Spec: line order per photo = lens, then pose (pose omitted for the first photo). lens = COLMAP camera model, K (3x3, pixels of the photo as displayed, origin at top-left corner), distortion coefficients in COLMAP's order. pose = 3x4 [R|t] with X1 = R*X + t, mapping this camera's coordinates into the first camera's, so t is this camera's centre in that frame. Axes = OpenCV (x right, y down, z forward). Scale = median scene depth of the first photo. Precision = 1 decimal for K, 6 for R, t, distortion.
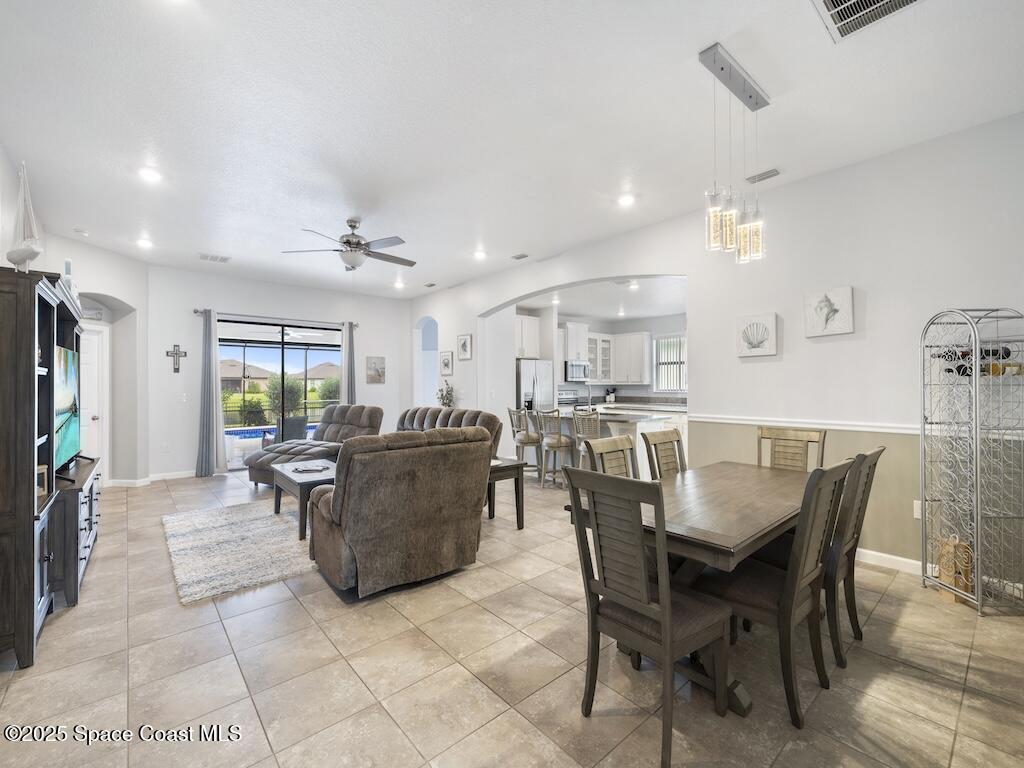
lens RADIAL K [[442.9, 0, 510.2], [0, 442.9, 384.0], [0, 0, 1]] dist [0.003364, -0.000103]
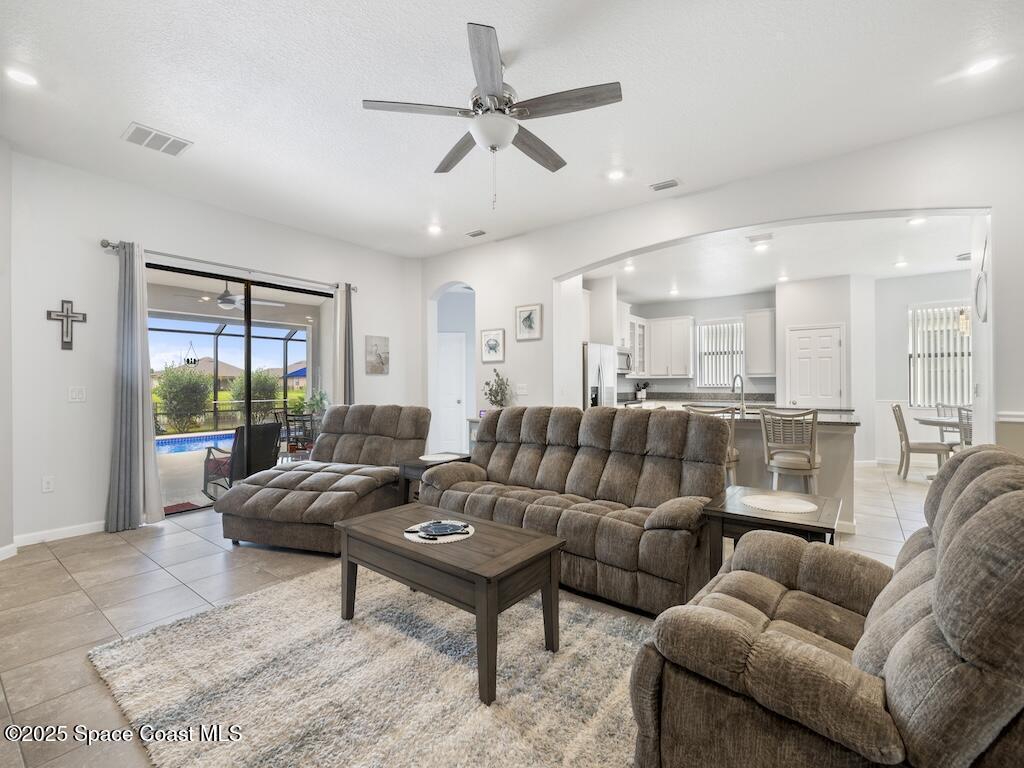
lens RADIAL K [[459.6, 0, 508.6], [0, 459.6, 382.0], [0, 0, 1]] dist [-0.003883, 0.000730]
pose [[0.979671, 0.000652, 0.200610, -0.277421], [-0.000194, 0.999997, -0.002302, 0.014365], [-0.200611, 0.002216, 0.979669, 0.275525]]
